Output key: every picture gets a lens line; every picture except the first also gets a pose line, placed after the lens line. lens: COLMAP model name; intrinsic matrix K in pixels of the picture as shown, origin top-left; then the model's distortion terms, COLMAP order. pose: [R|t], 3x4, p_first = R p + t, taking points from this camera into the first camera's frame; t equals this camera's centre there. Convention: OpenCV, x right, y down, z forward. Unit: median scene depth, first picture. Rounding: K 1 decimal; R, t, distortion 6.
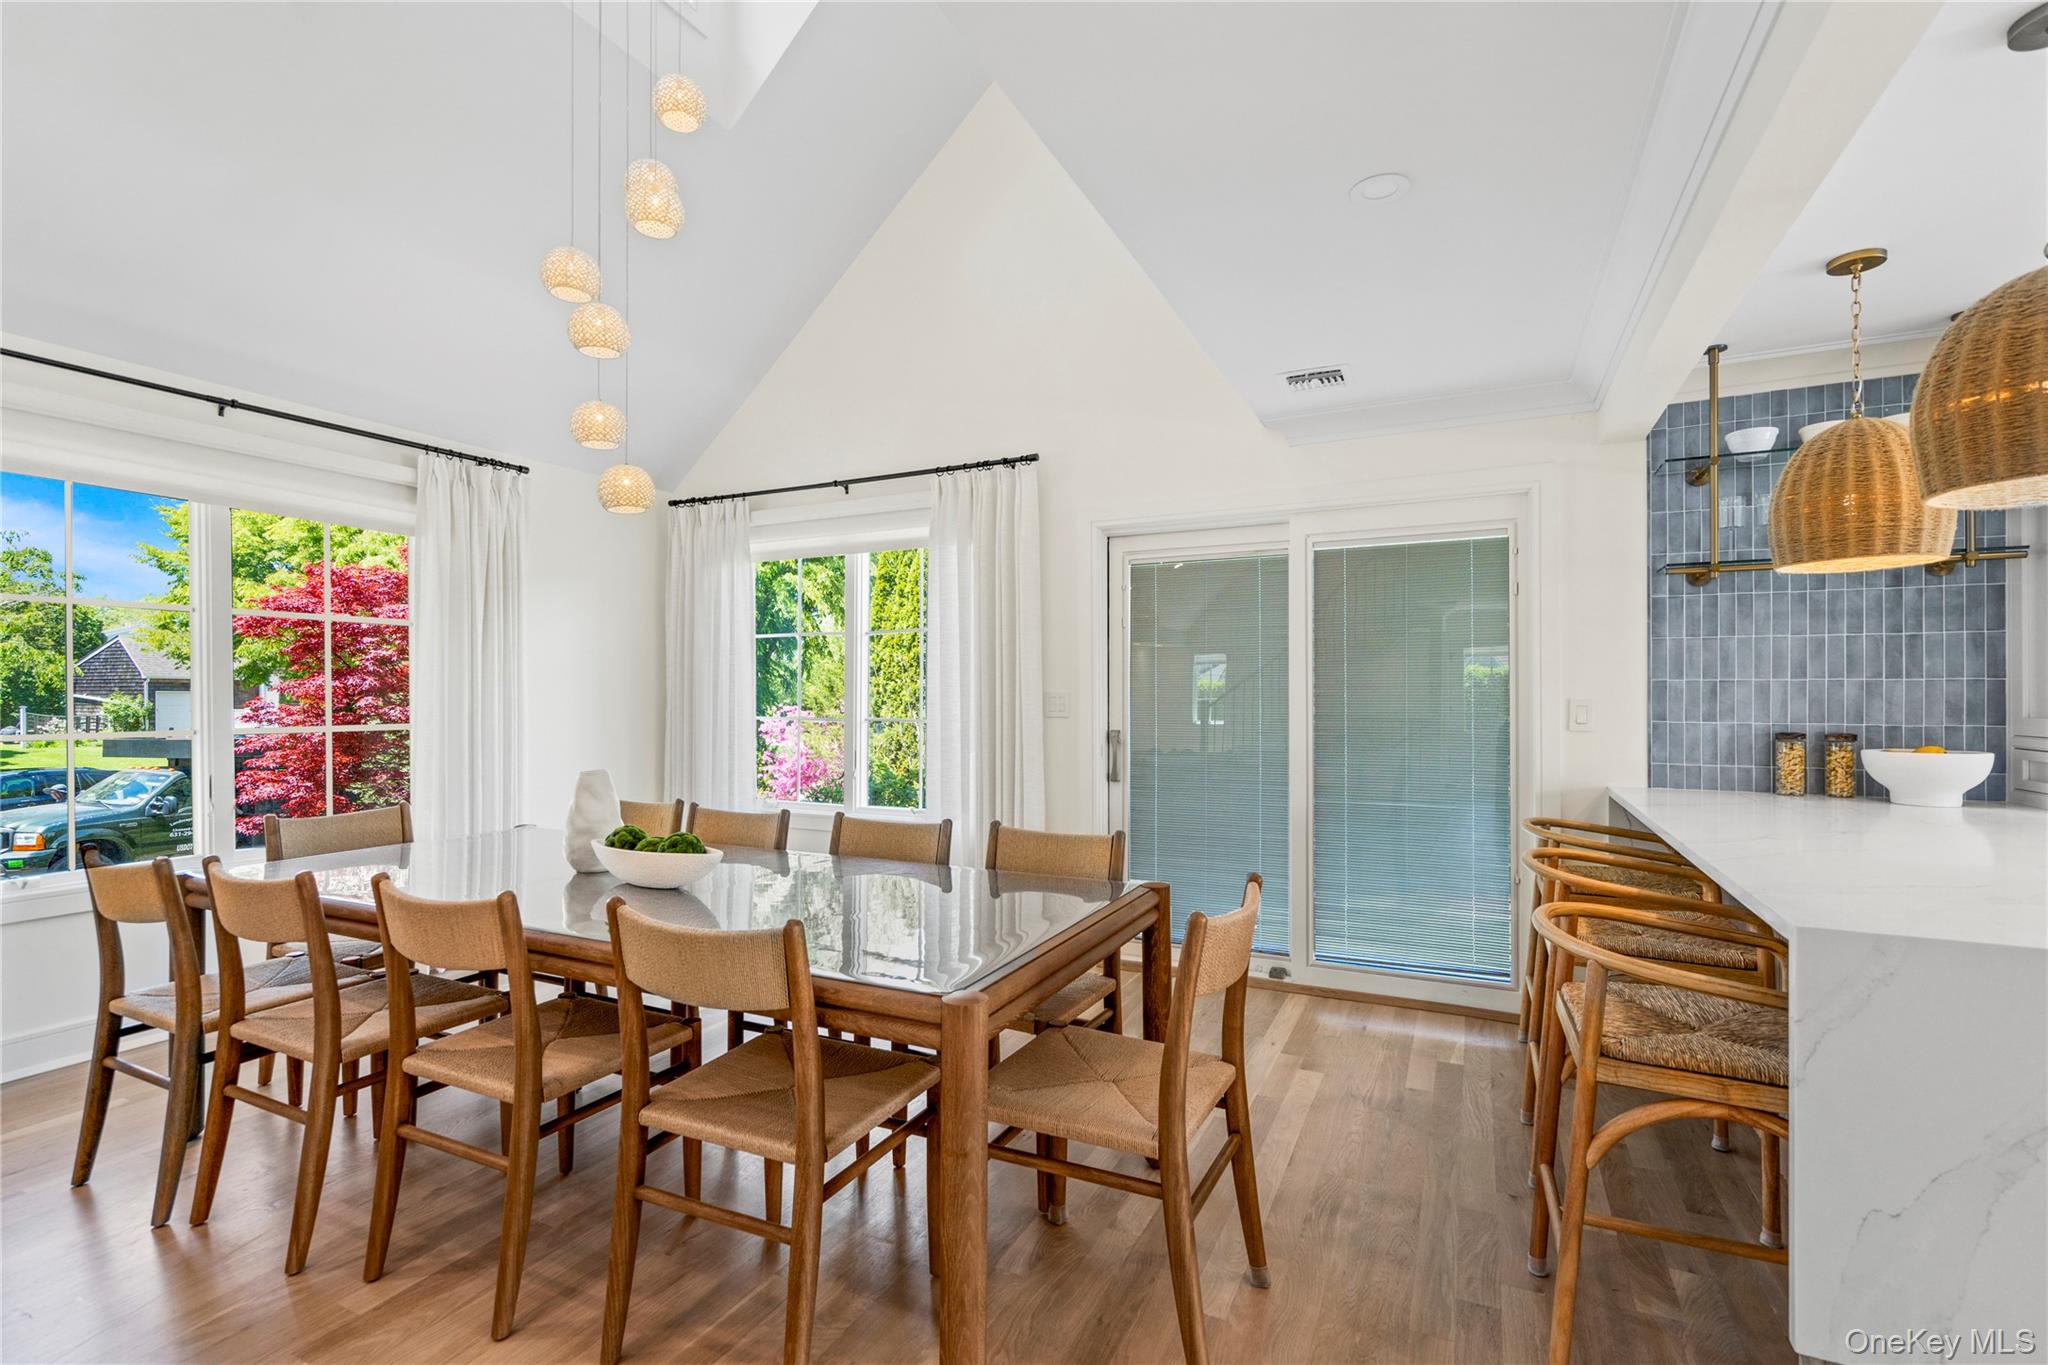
lens RADIAL K [[929.3, 0, 1023.9], [0, 929.3, 694.9], [0, 0, 1]] dist [-0.000425, 0.000250]
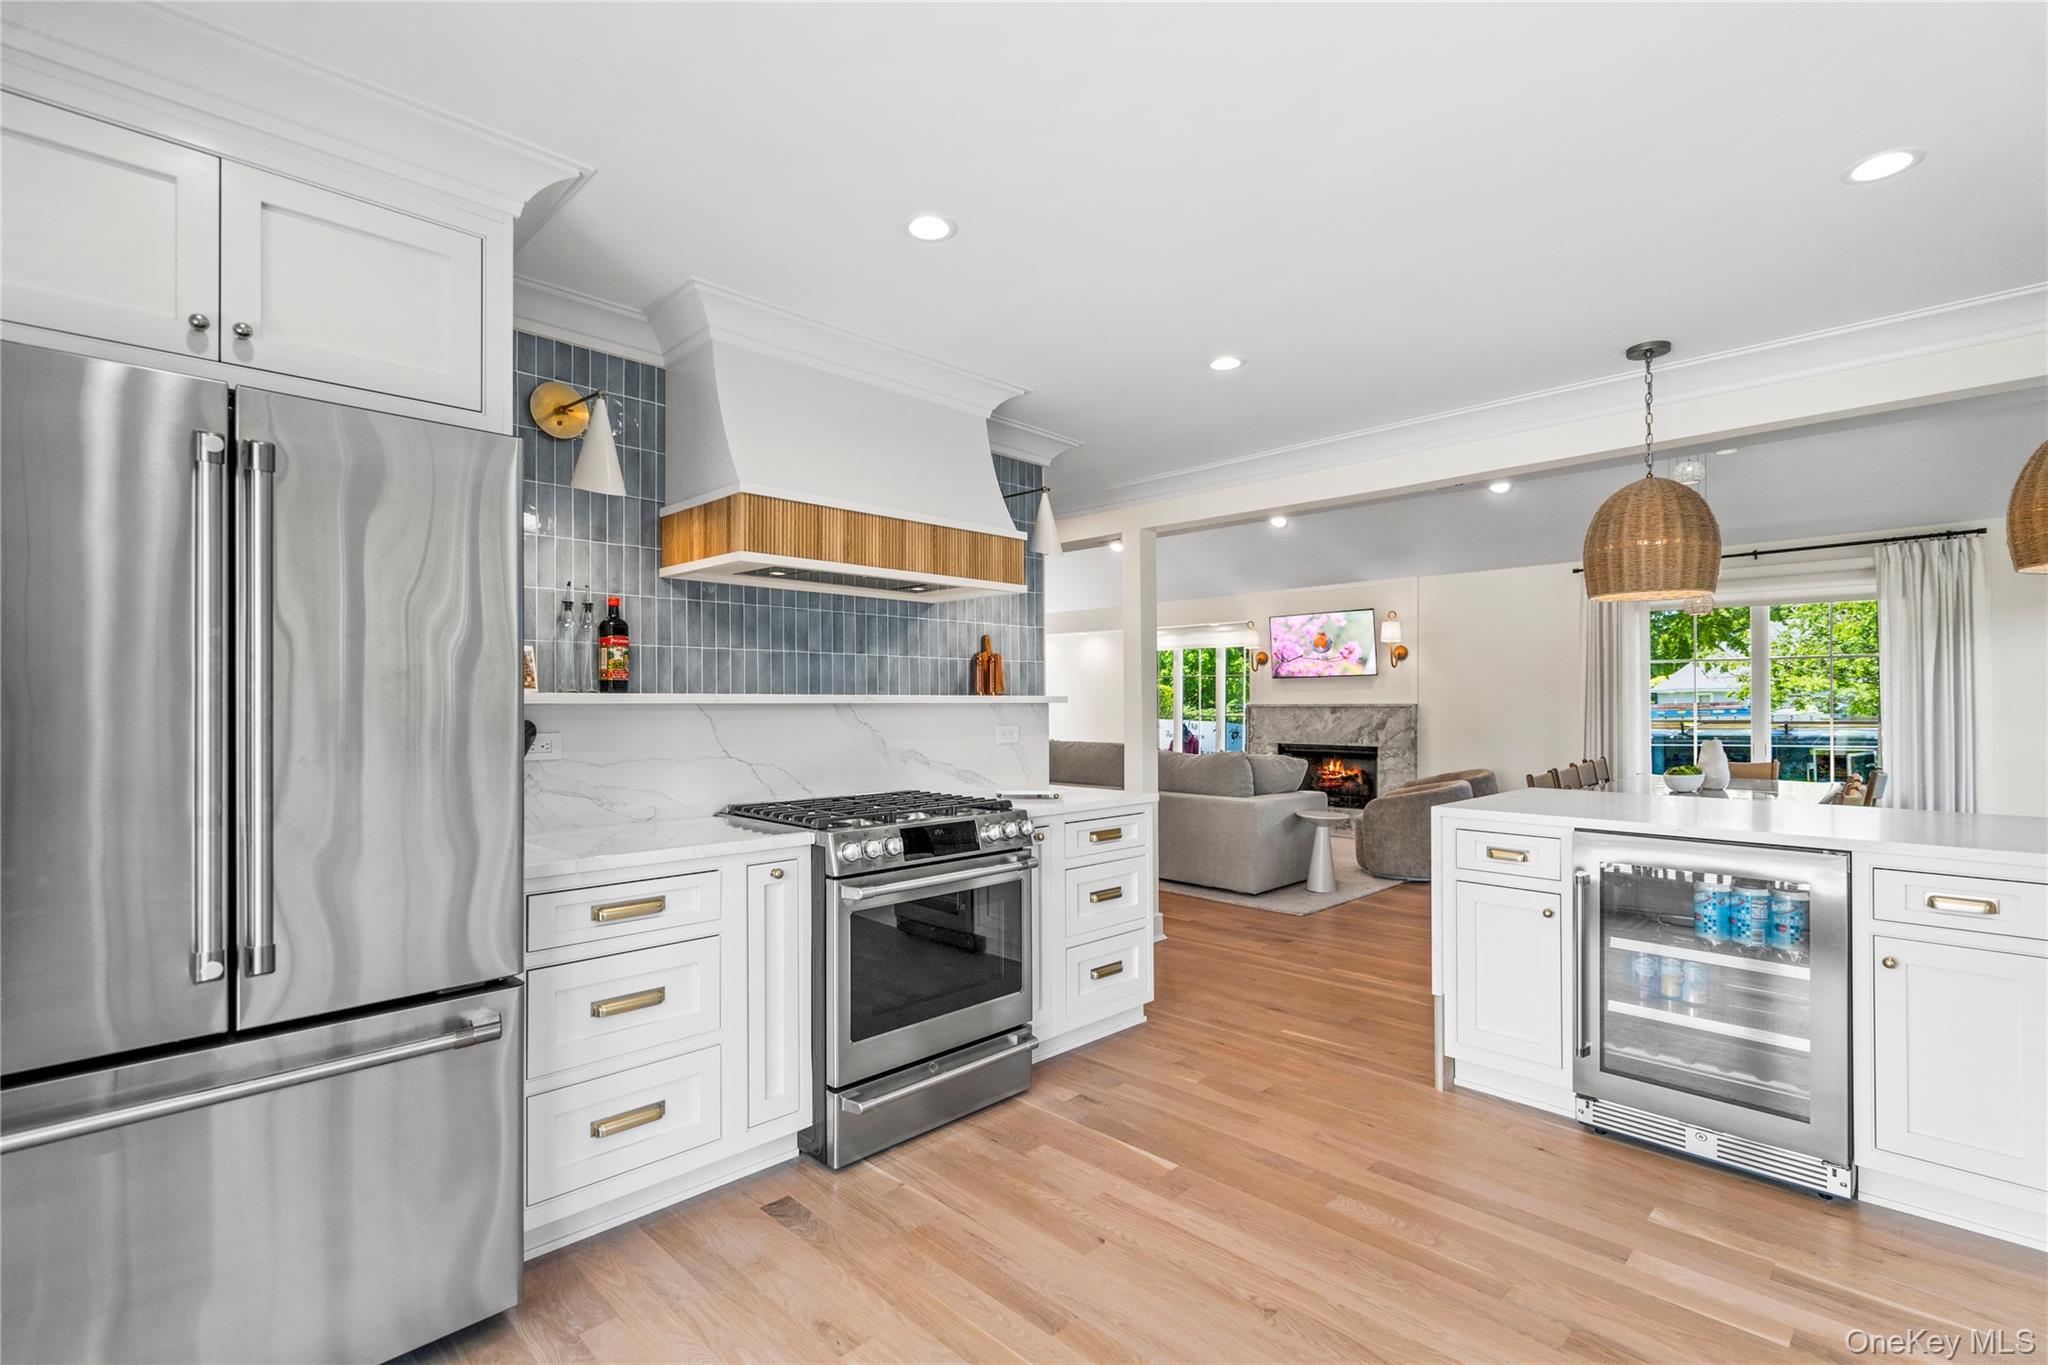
lens RADIAL K [[929.3, 0, 1023.9], [0, 929.3, 694.9], [0, 0, 1]] dist [-0.000425, 0.000250]
pose [[-0.329980, -0.008473, -0.943950, 1.691010], [0.005242, 0.999928, -0.010808, -0.002805], [0.943973, -0.008515, -0.329912, 0.210893]]
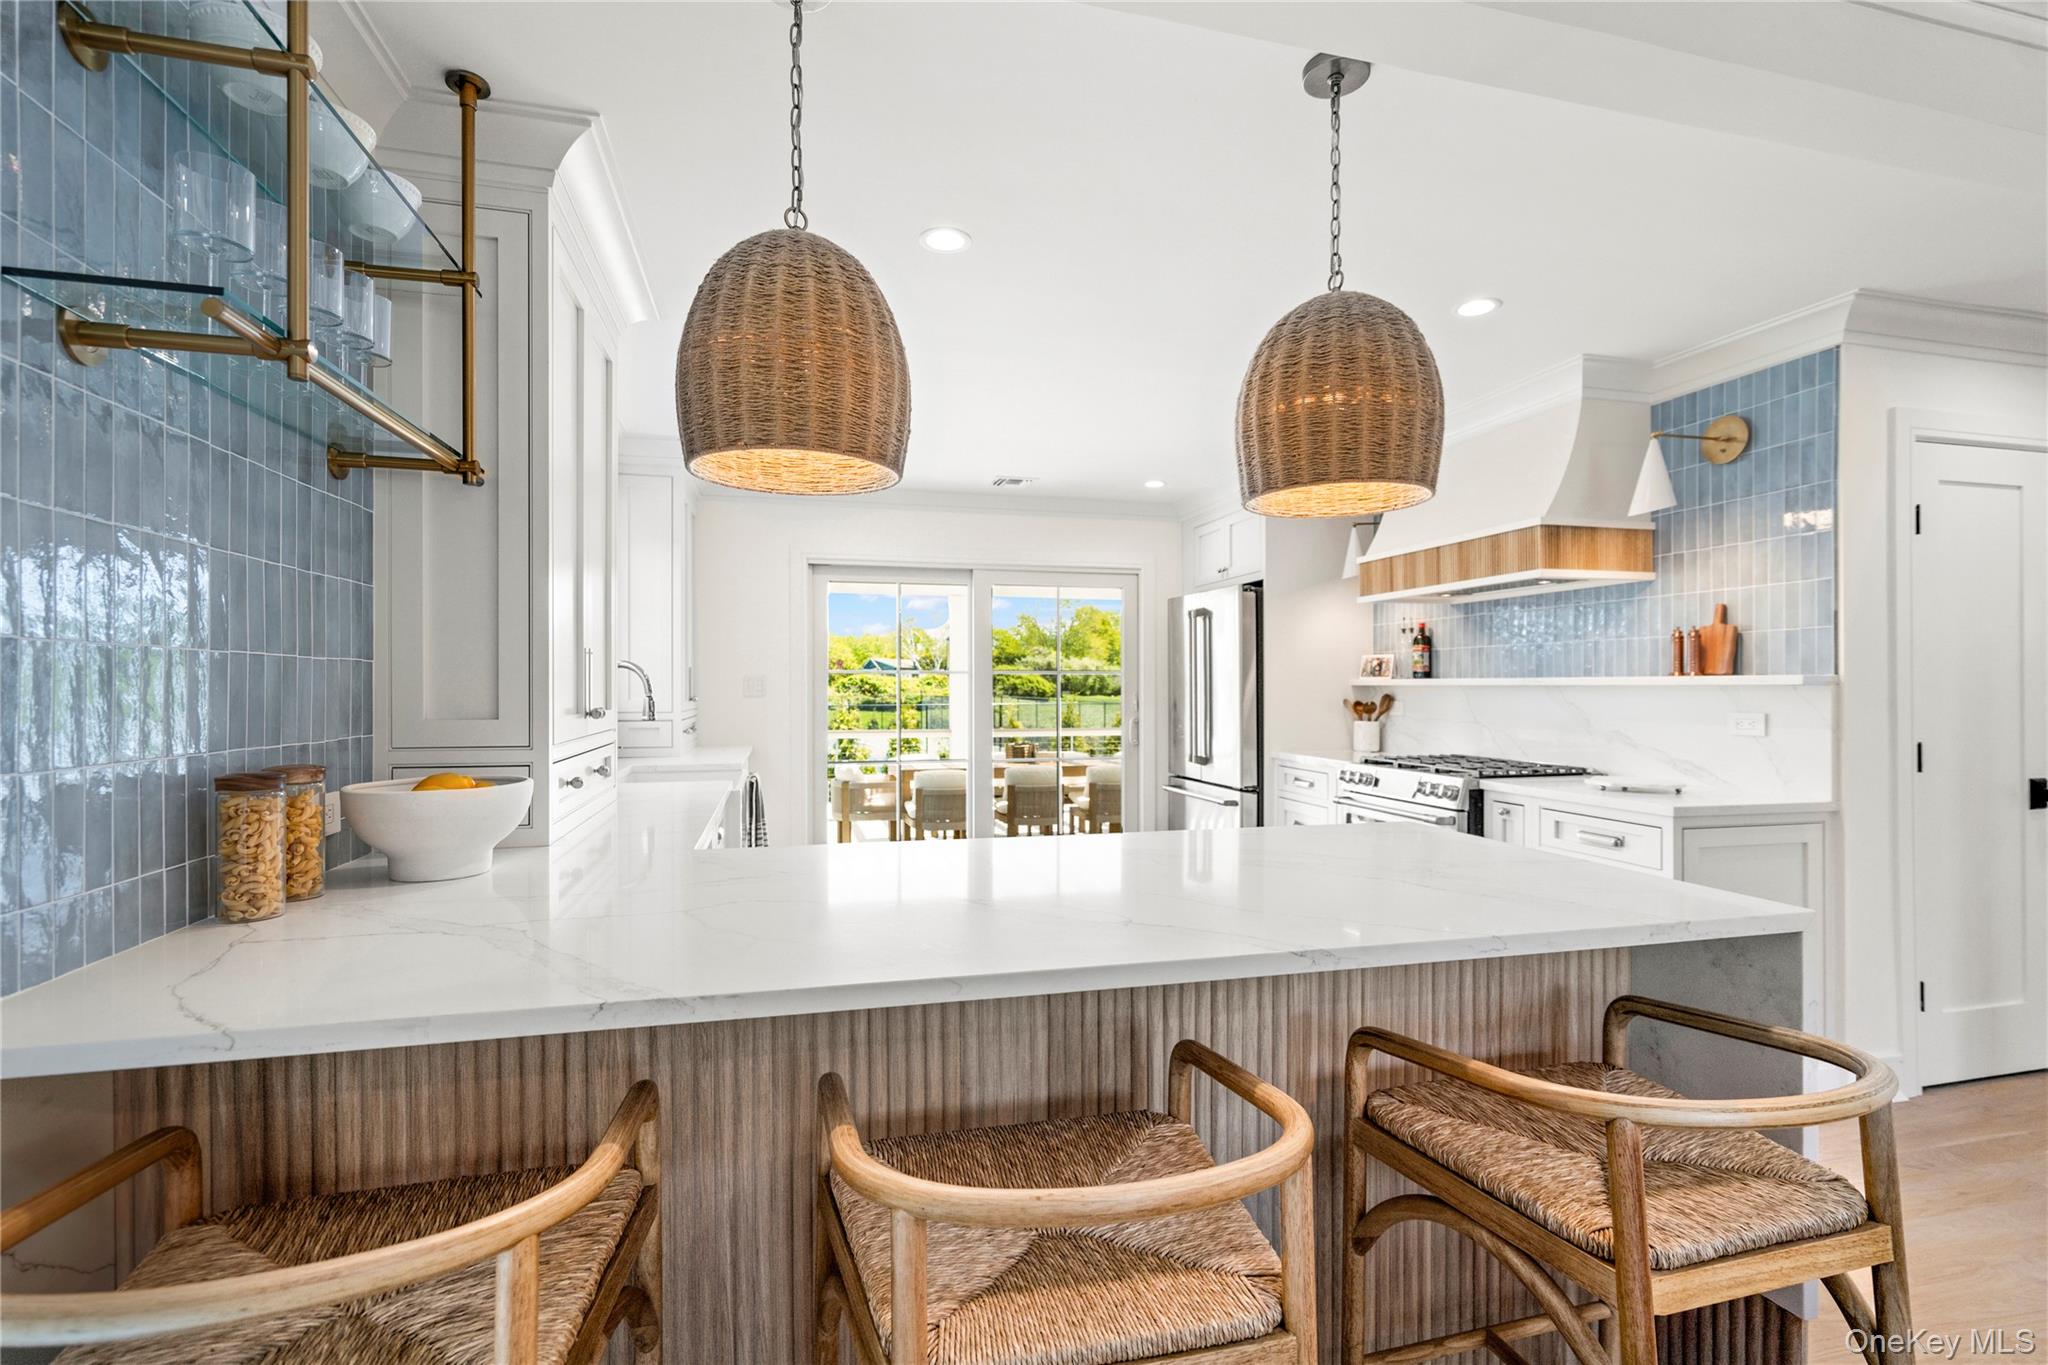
lens RADIAL K [[923.3, 0, 1024.0], [0, 923.3, 681.7], [0, 0, 1]] dist [-0.000924, -0.000066]
pose [[-0.650412, 0.002549, 0.759577, 0.265520], [-0.002948, 0.999978, -0.005879, -0.000945], [-0.759576, -0.006063, -0.650391, 1.010882]]
